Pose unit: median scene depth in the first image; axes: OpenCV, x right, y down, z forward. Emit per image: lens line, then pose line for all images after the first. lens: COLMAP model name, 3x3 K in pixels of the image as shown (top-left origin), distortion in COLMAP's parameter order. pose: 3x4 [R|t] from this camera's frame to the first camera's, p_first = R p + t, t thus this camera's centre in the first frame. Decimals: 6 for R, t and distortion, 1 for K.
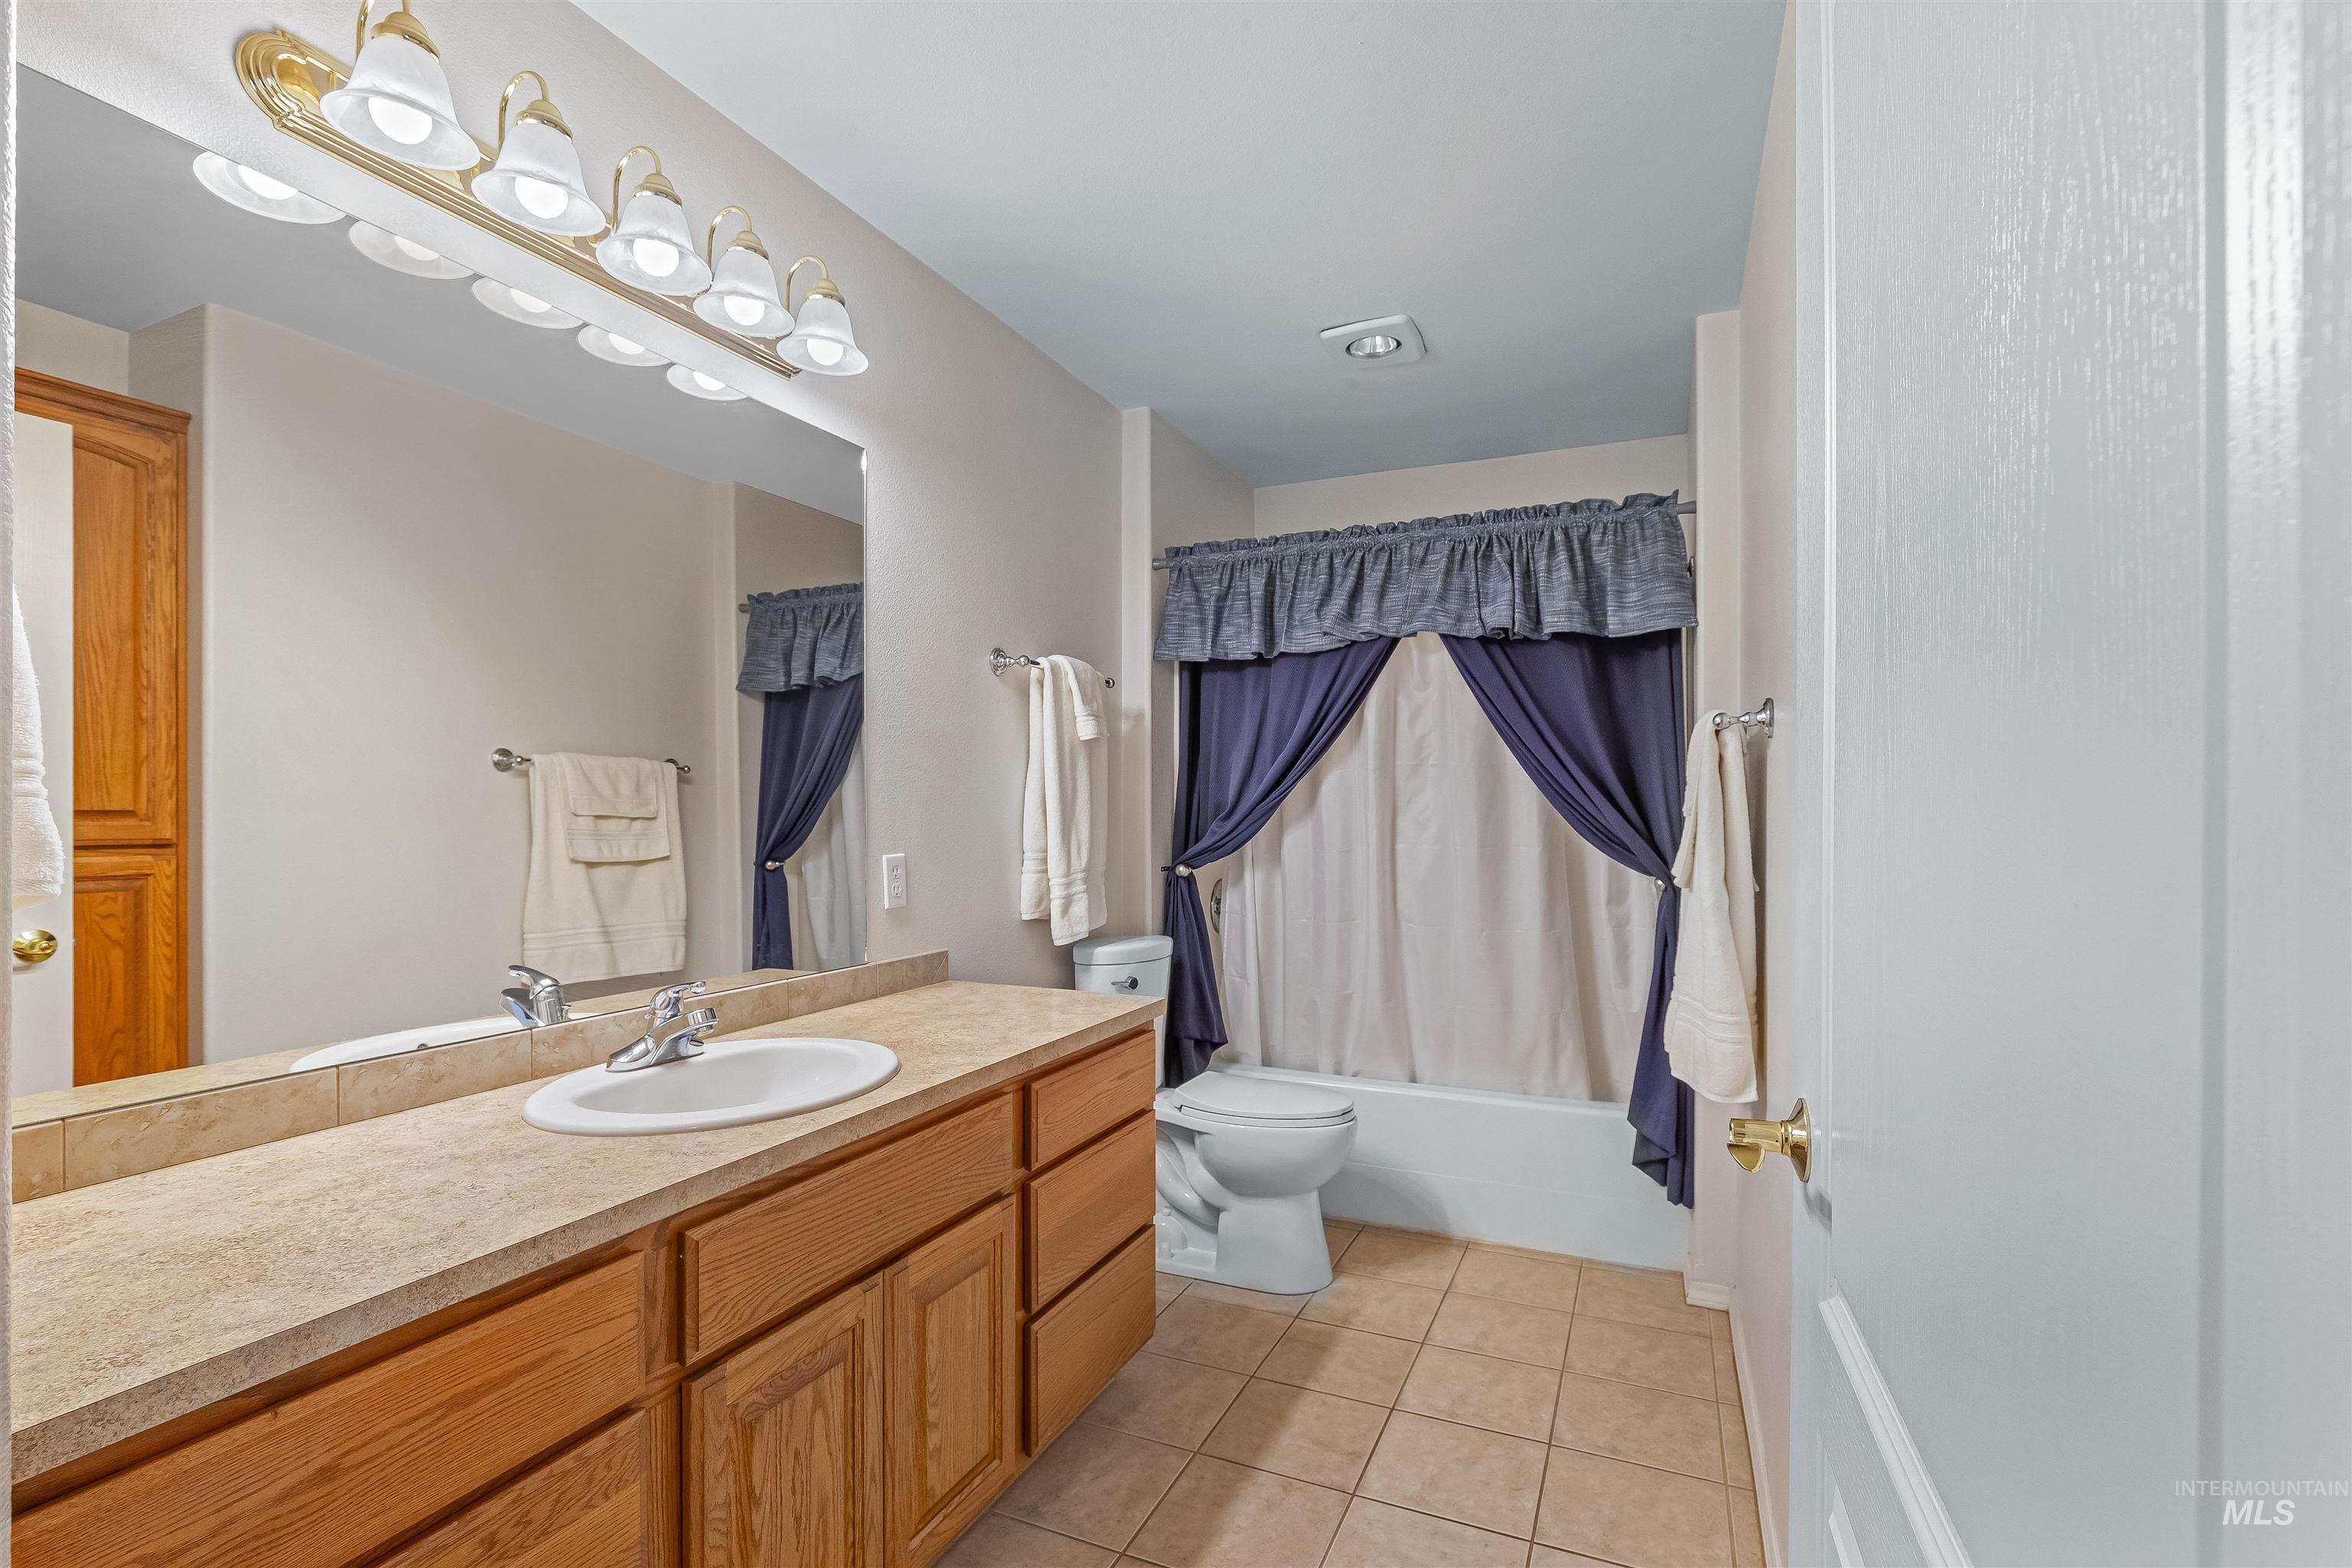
lens RADIAL K [[1061.7, 0, 1180.2], [0, 1061.7, 814.9], [0, 0, 1]] dist [-0.017534, 0.000142]
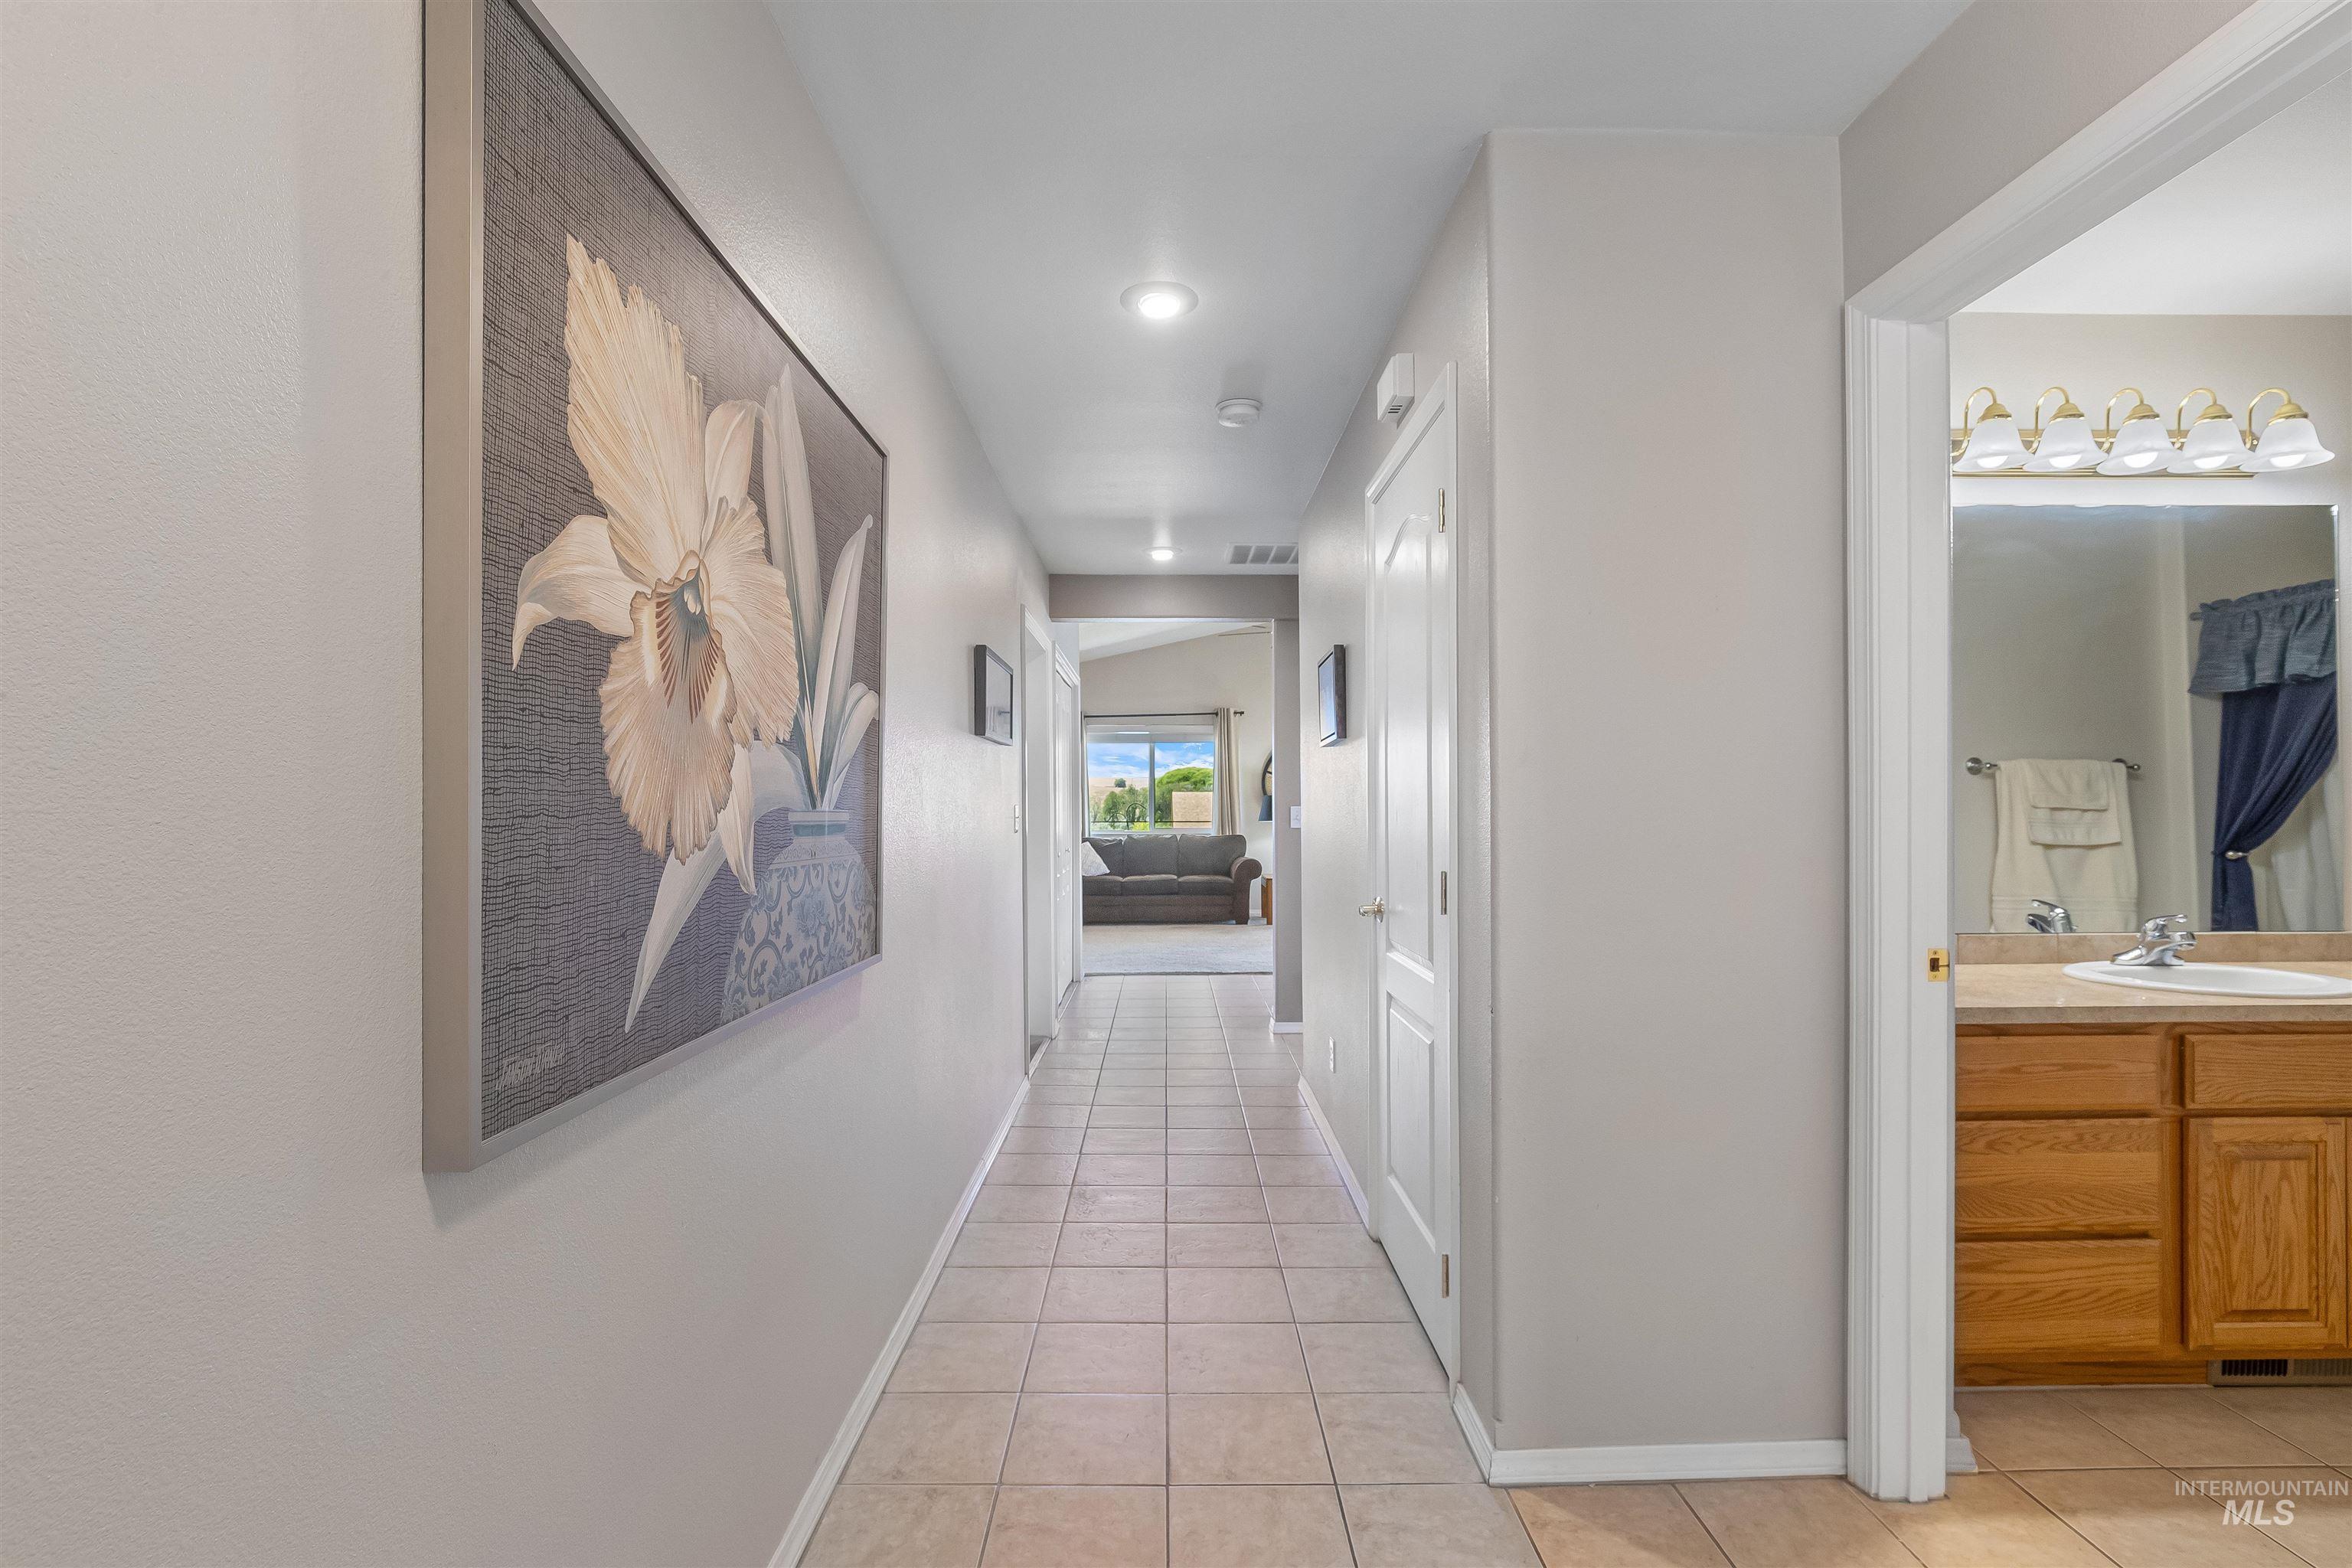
lens RADIAL K [[1091.6, 0, 1176.0], [0, 1091.6, 784.0], [0, 0, 1]] dist [-0.003087, 0.001110]
pose [[0.424941, -0.013587, -0.905119, 0.190055], [-0.004749, 0.999840, -0.017239, -0.000252], [0.905208, 0.011624, 0.424809, -0.525312]]
